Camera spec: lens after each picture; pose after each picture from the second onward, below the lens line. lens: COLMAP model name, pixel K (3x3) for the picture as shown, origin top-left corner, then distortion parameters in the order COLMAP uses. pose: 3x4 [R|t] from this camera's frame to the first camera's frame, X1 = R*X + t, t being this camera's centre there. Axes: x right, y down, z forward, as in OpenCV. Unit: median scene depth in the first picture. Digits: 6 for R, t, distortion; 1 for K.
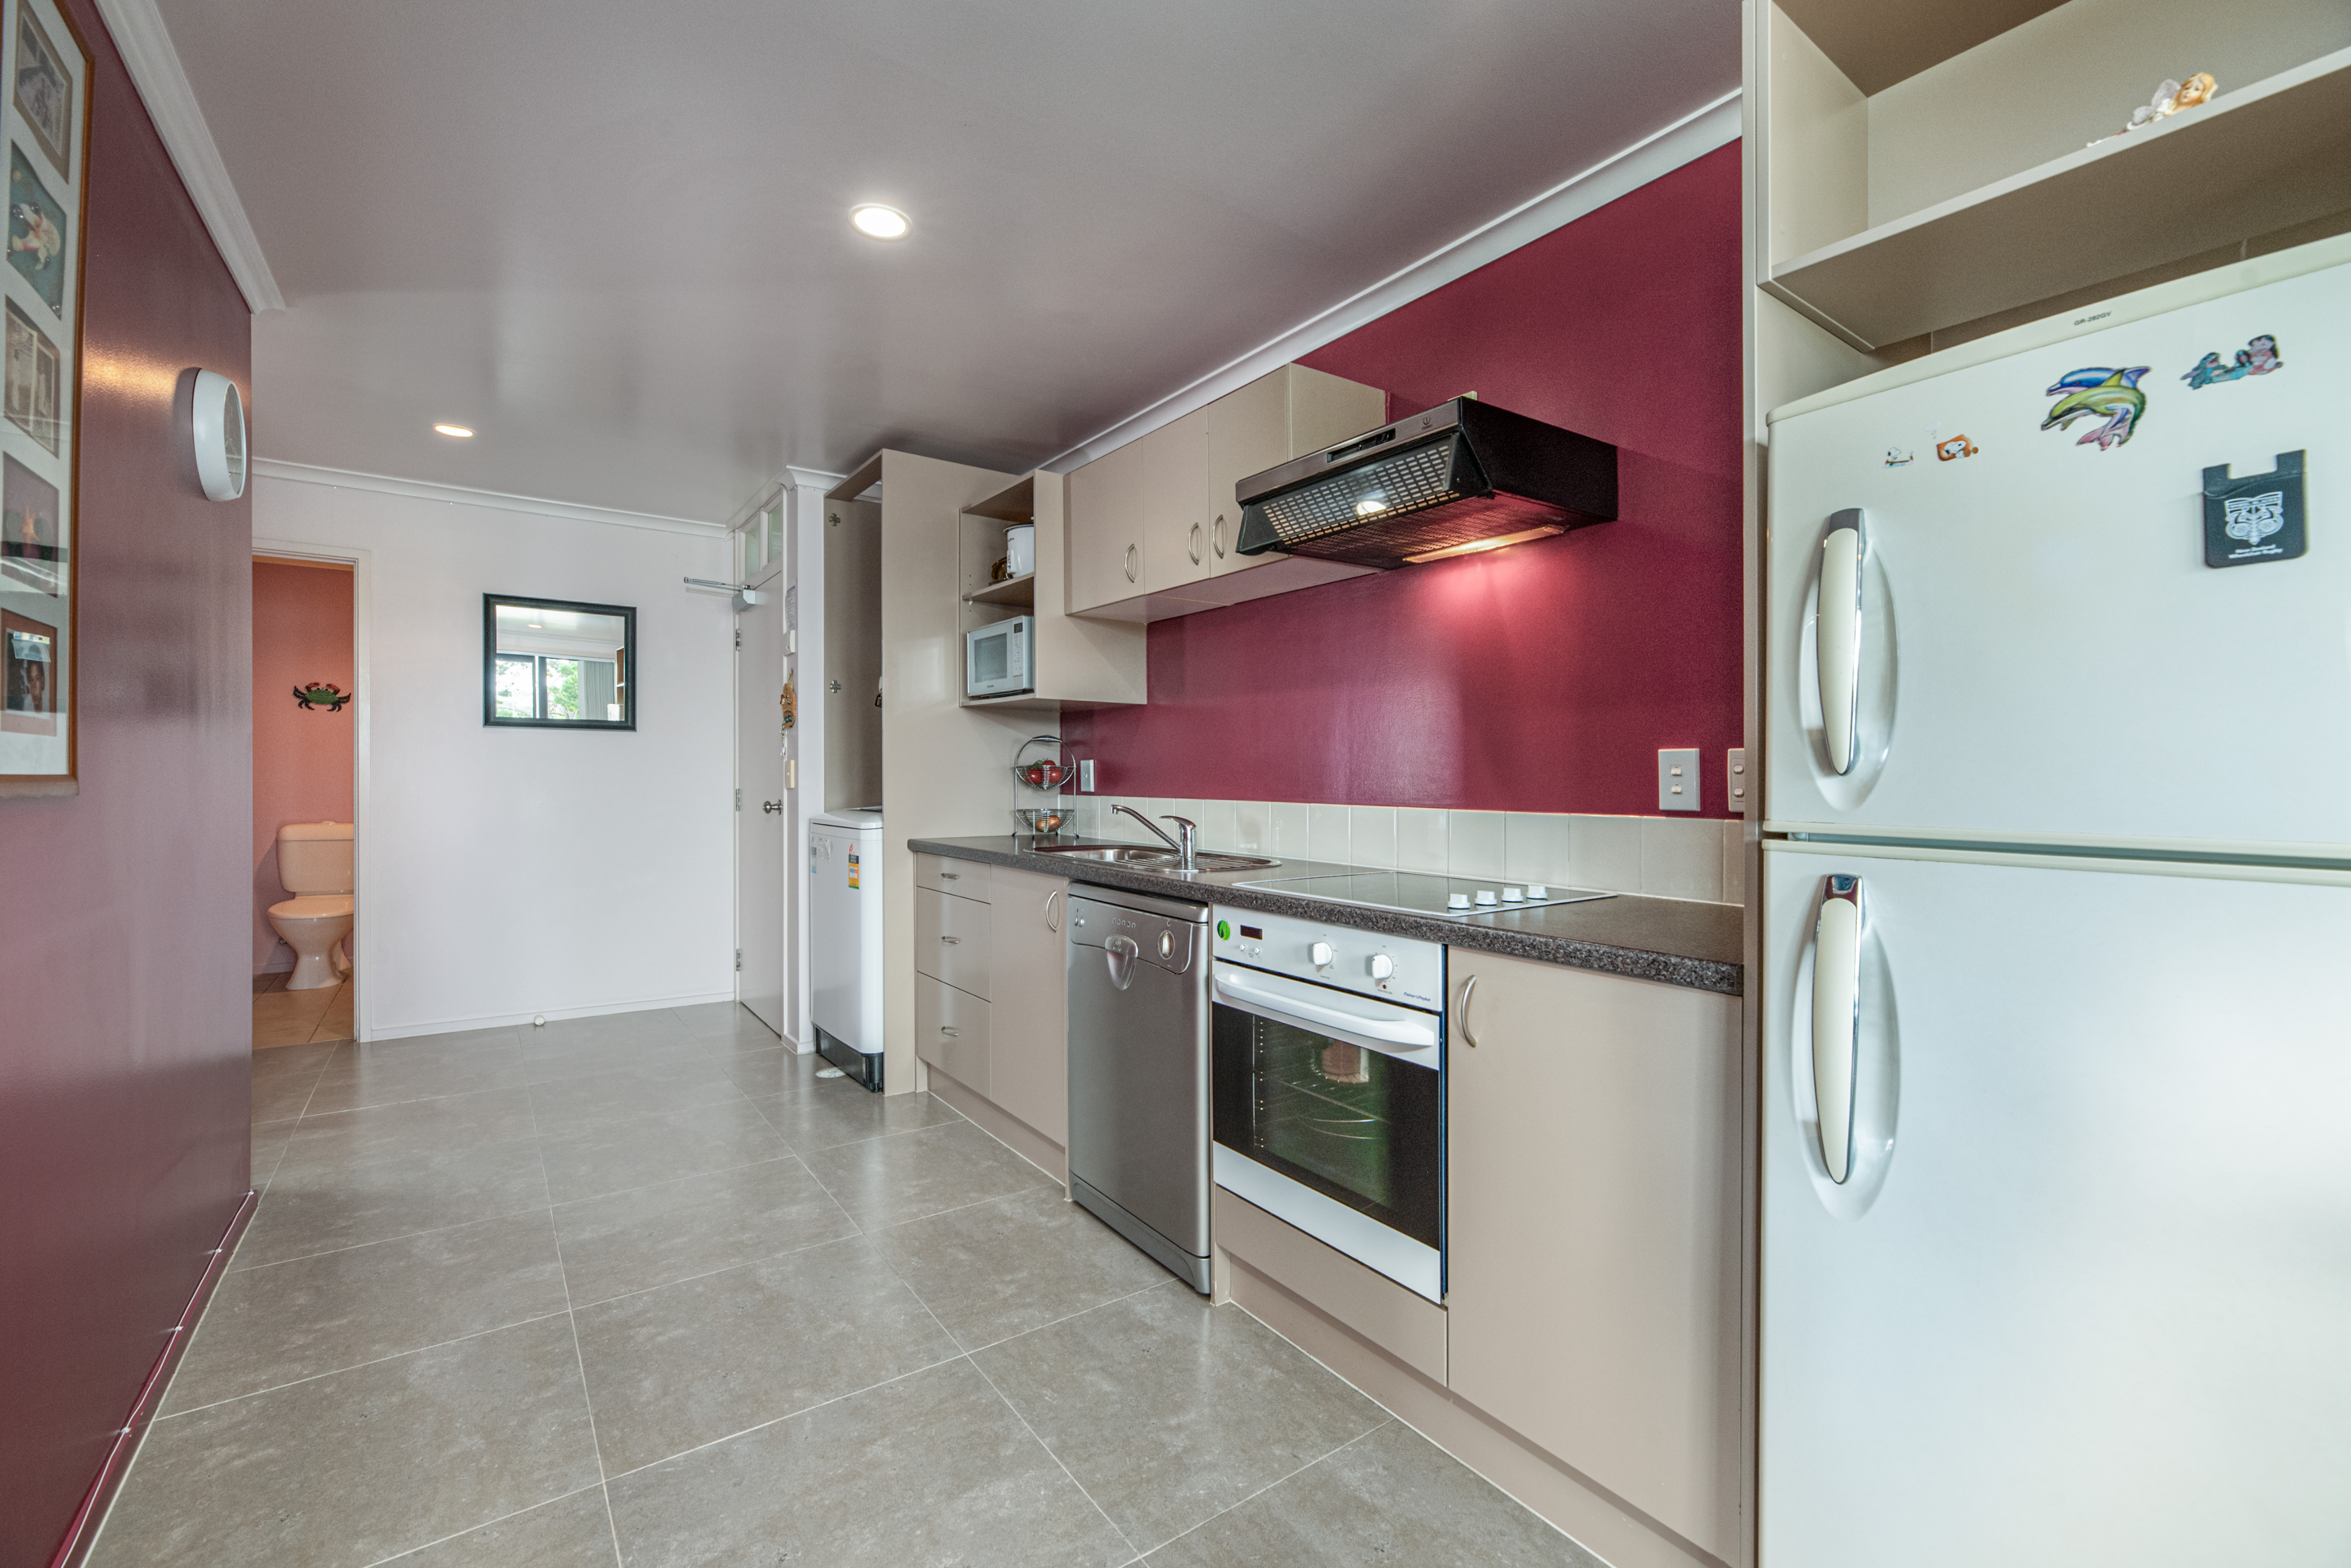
lens RADIAL K [[974.5, 0, 1178.1], [0, 974.5, 774.1], [0, 0, 1]] dist [0.004241, 0.000153]
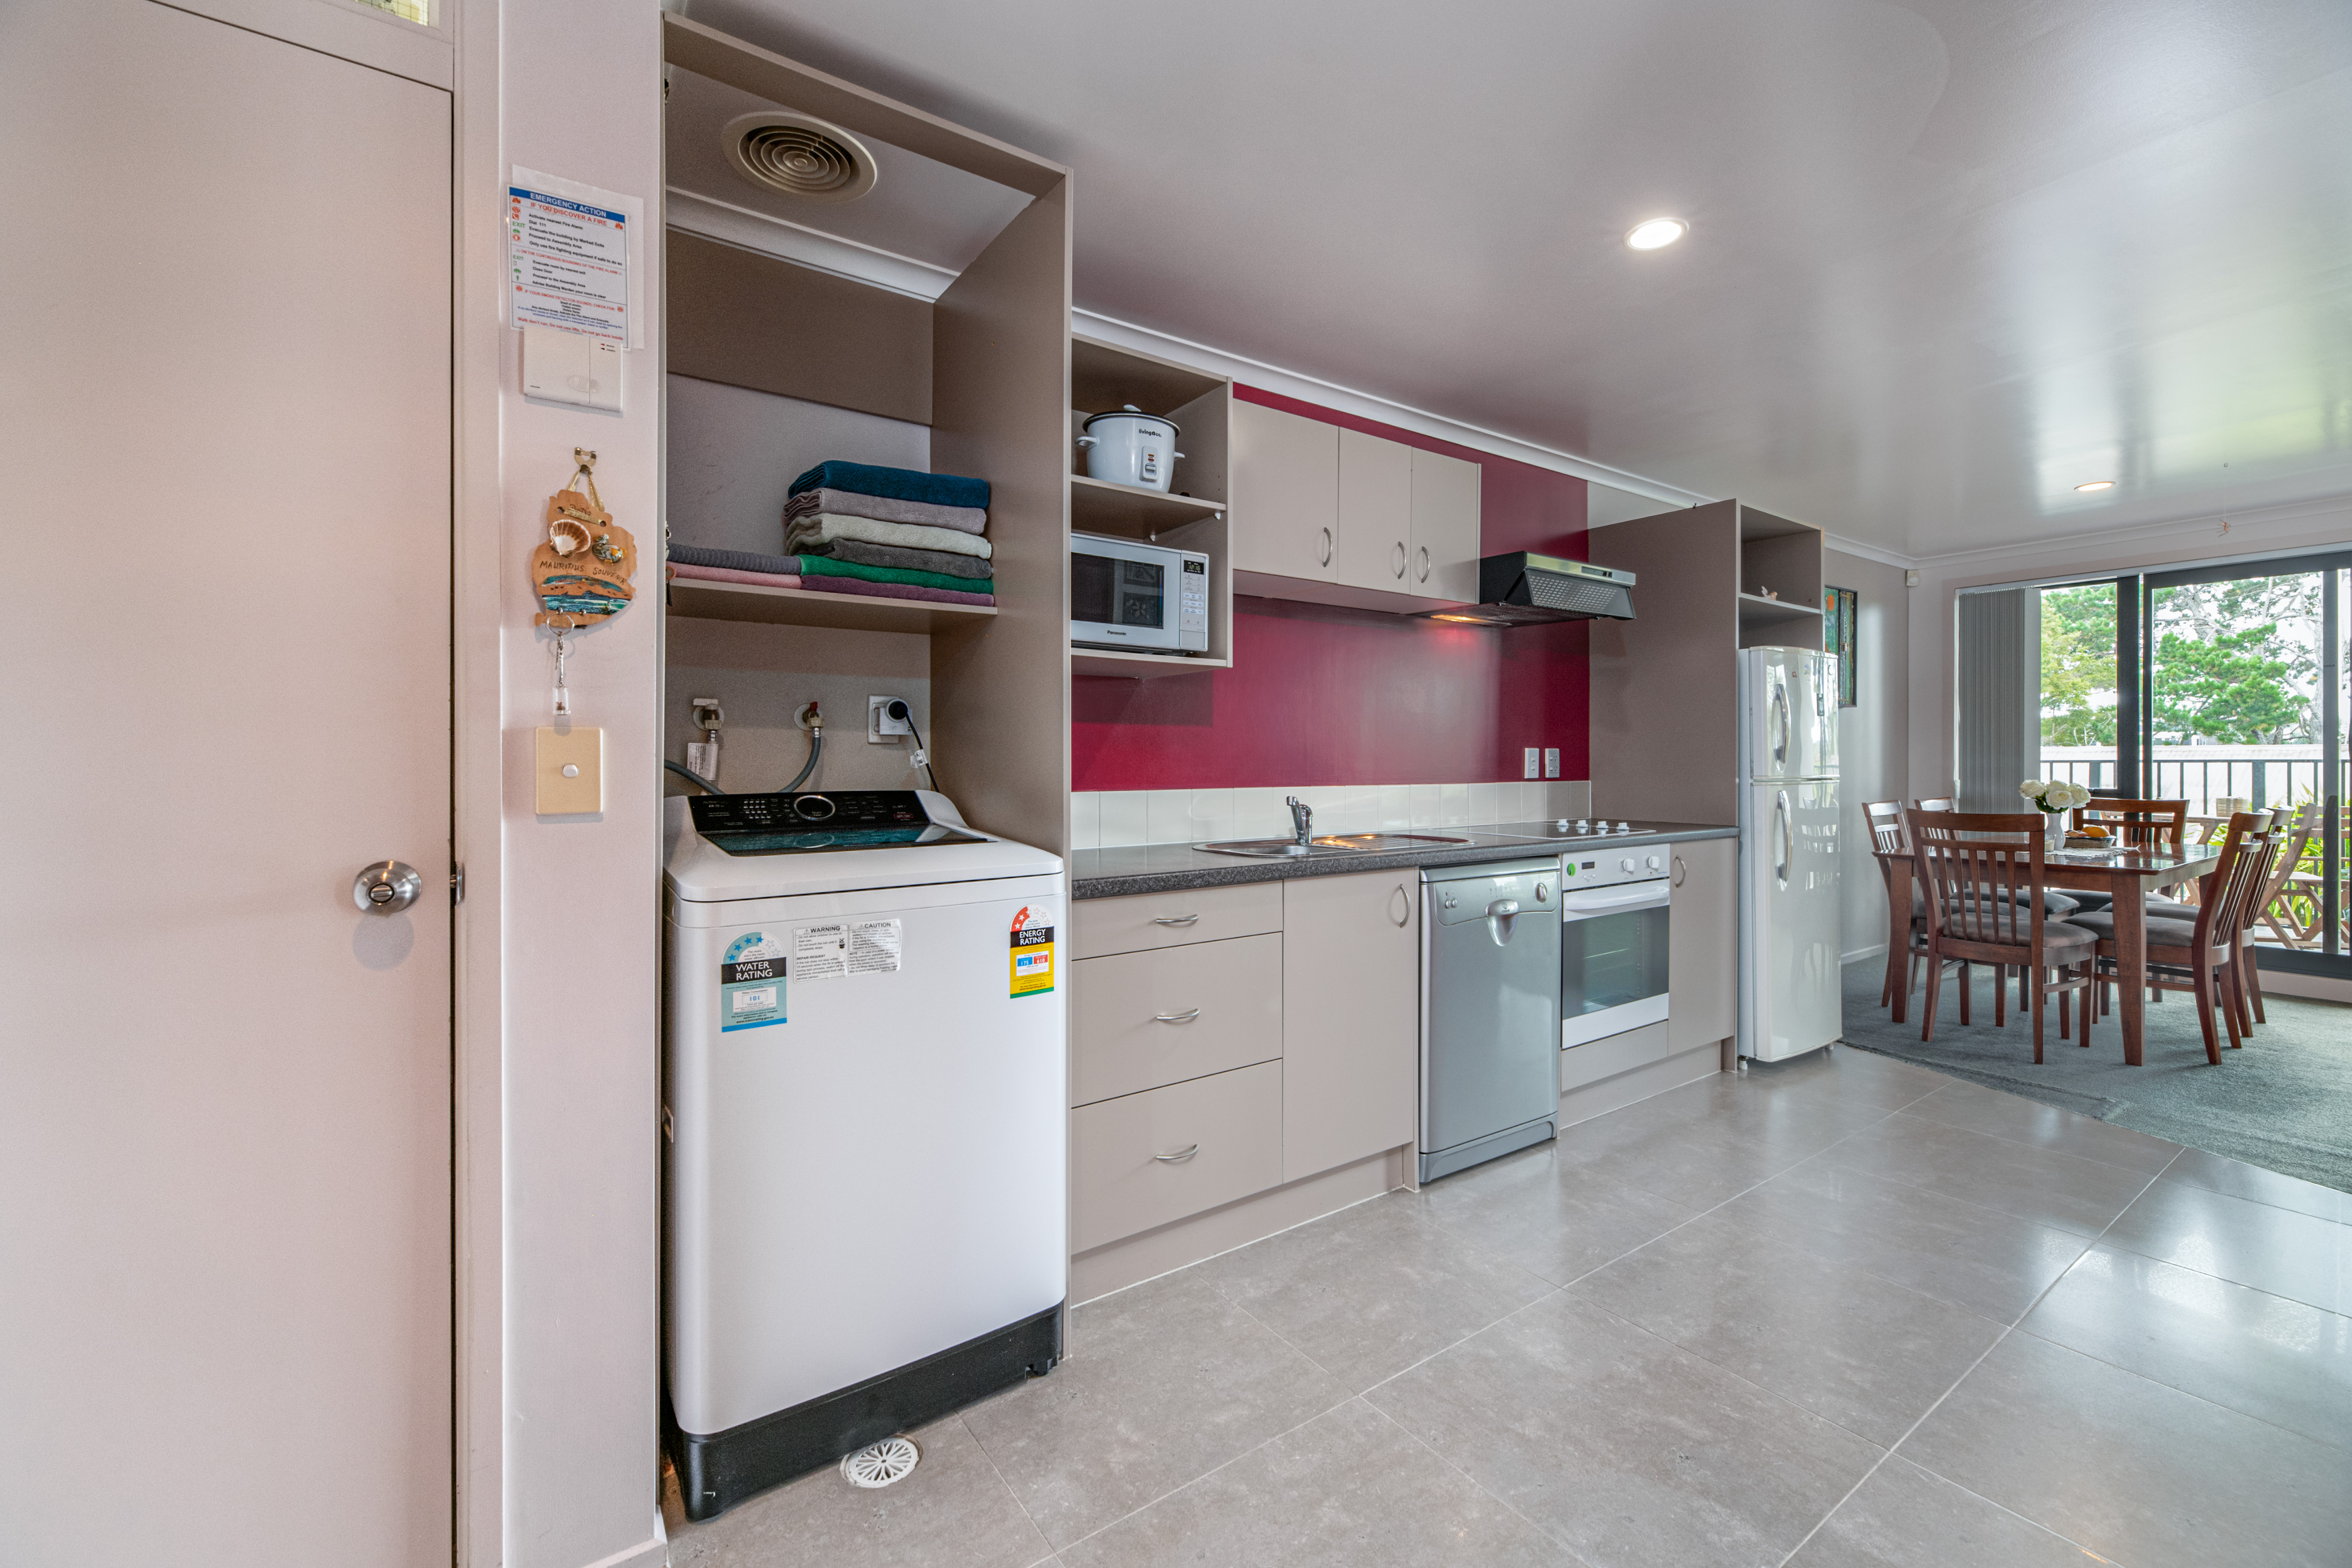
lens RADIAL K [[974.9, 0, 1186.2], [0, 974.9, 761.0], [0, 0, 1]] dist [0.004241, 0.000153]
pose [[0.012016, -0.002926, 0.999924, -1.444562], [0.001288, 0.999995, 0.002910, -0.007399], [-0.999927, 0.001253, 0.012019, 1.590831]]
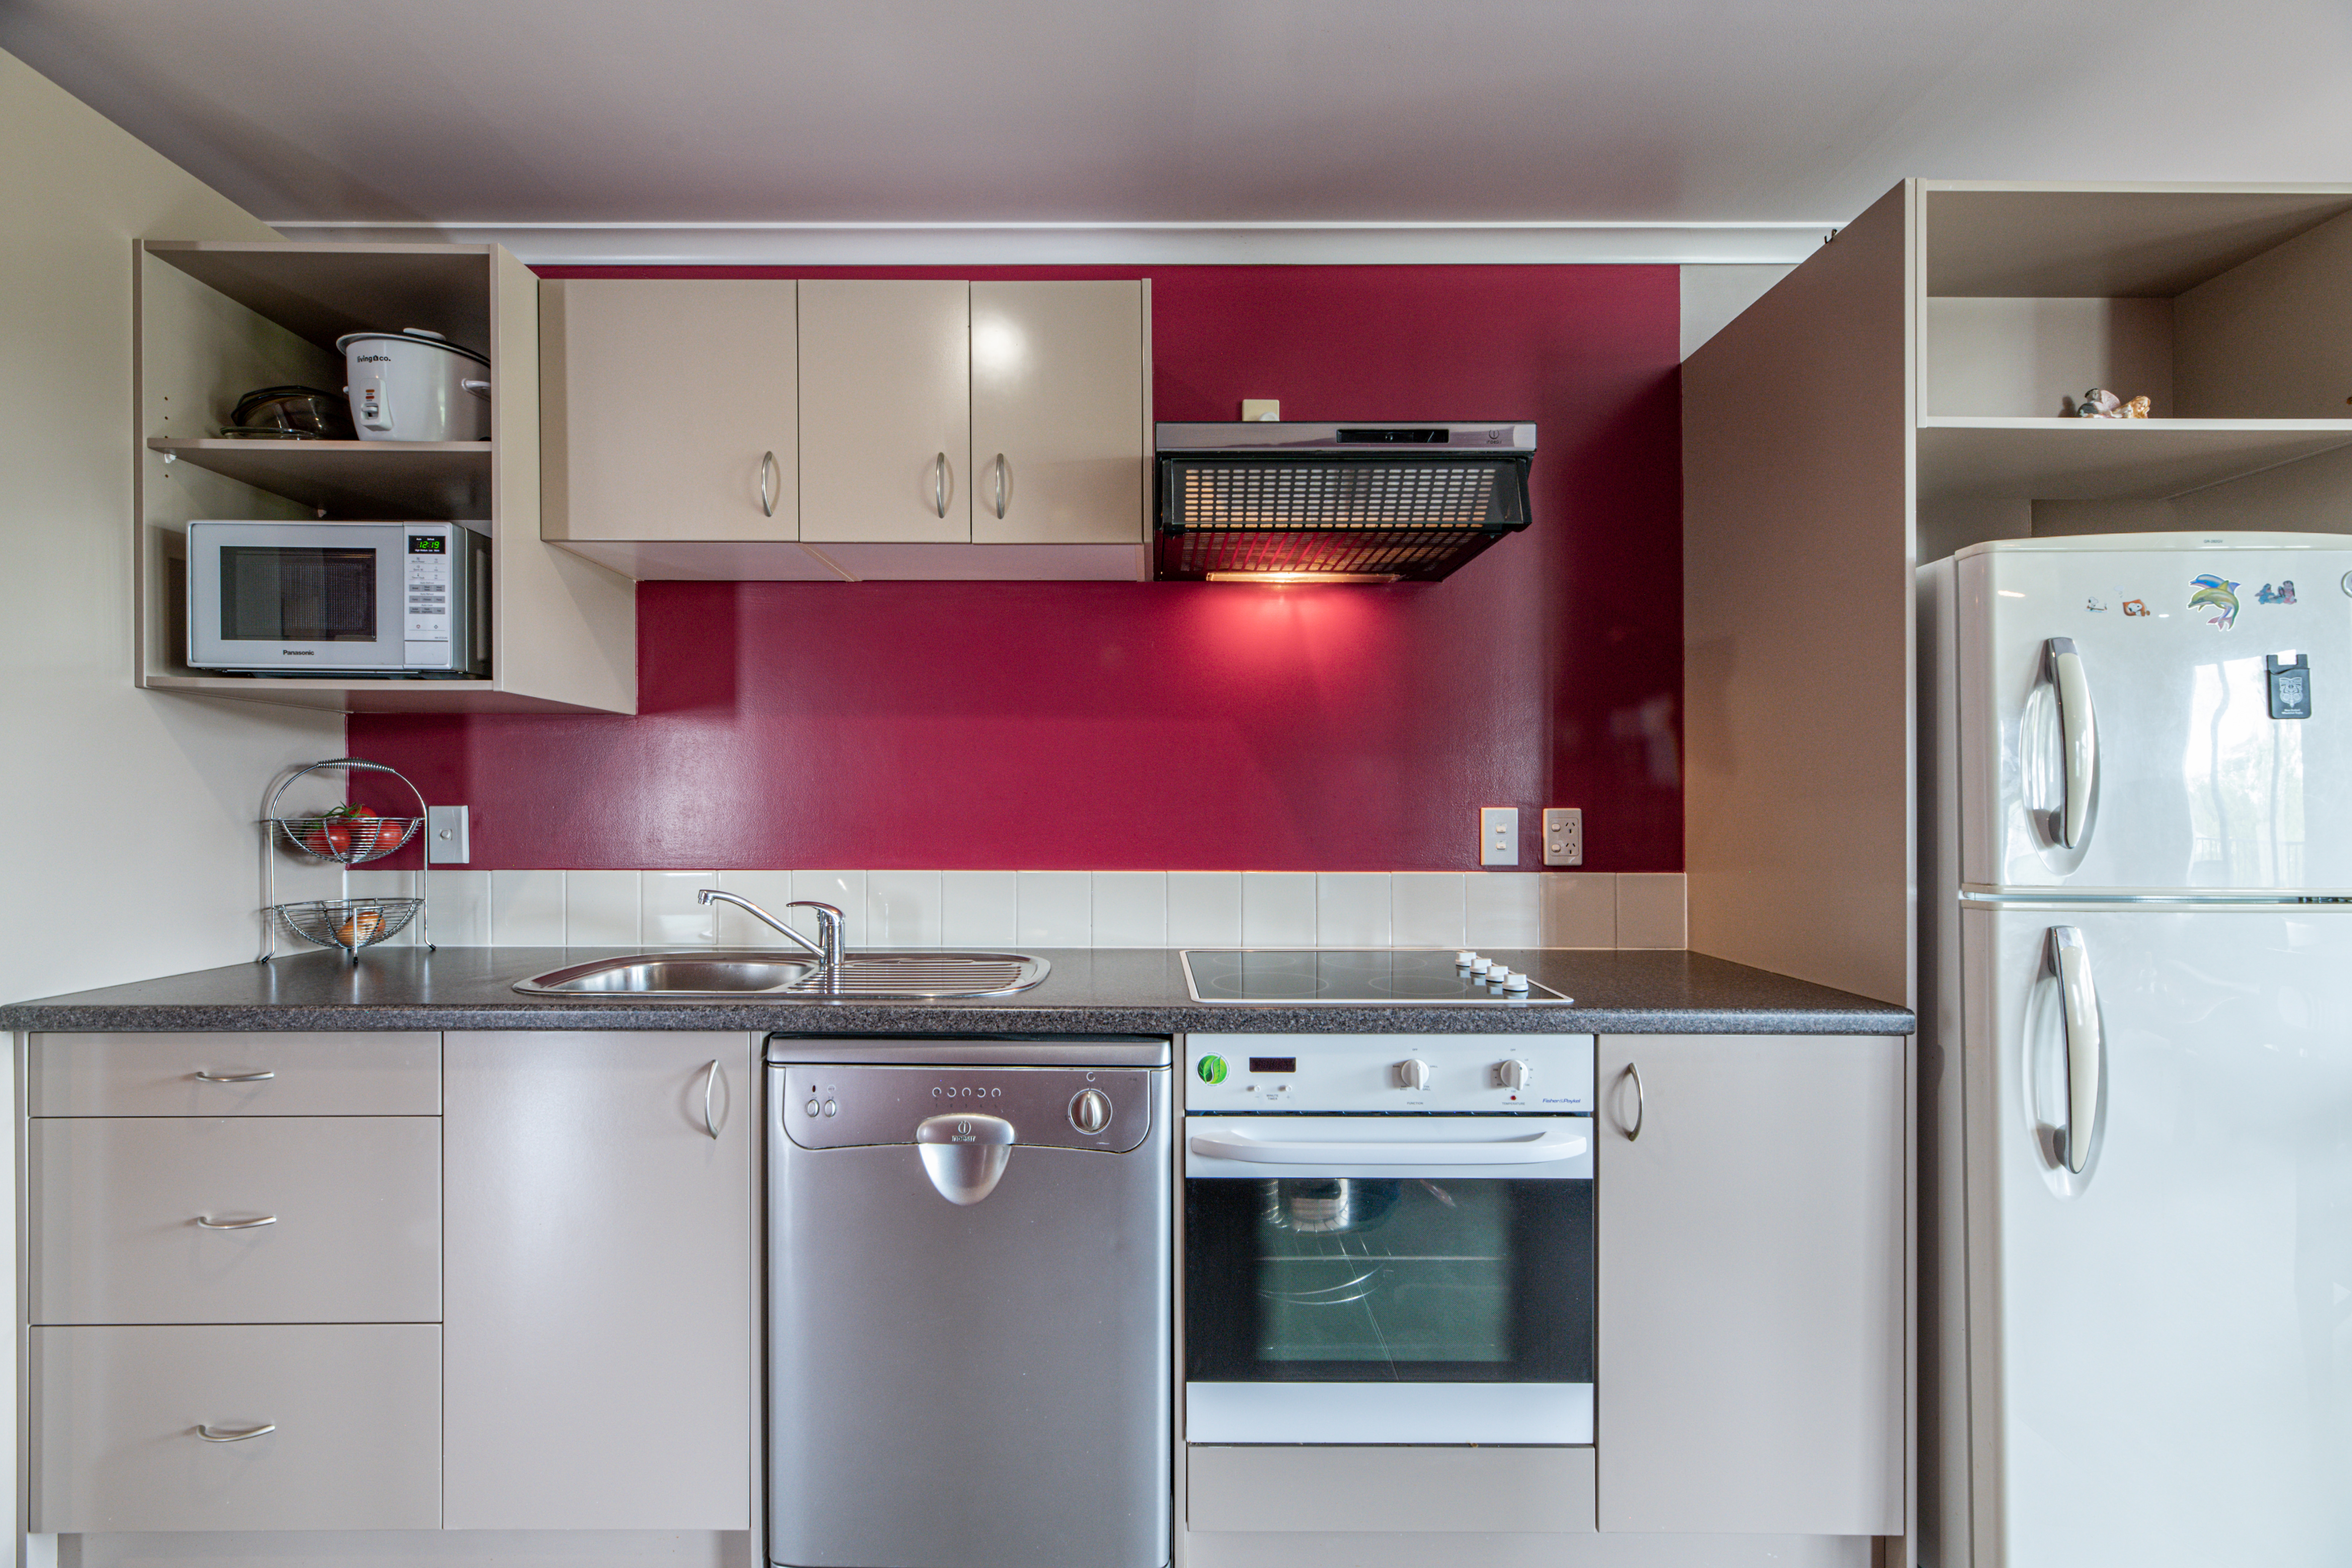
lens RADIAL K [[974.9, 0, 1172.7], [0, 974.9, 800.6], [0, 0, 1]] dist [0.004241, 0.000153]
pose [[0.587919, 0.002906, 0.808915, -0.540619], [-0.000869, 0.999995, -0.002961, -0.029087], [-0.808919, 0.001038, 0.587919, 0.630690]]
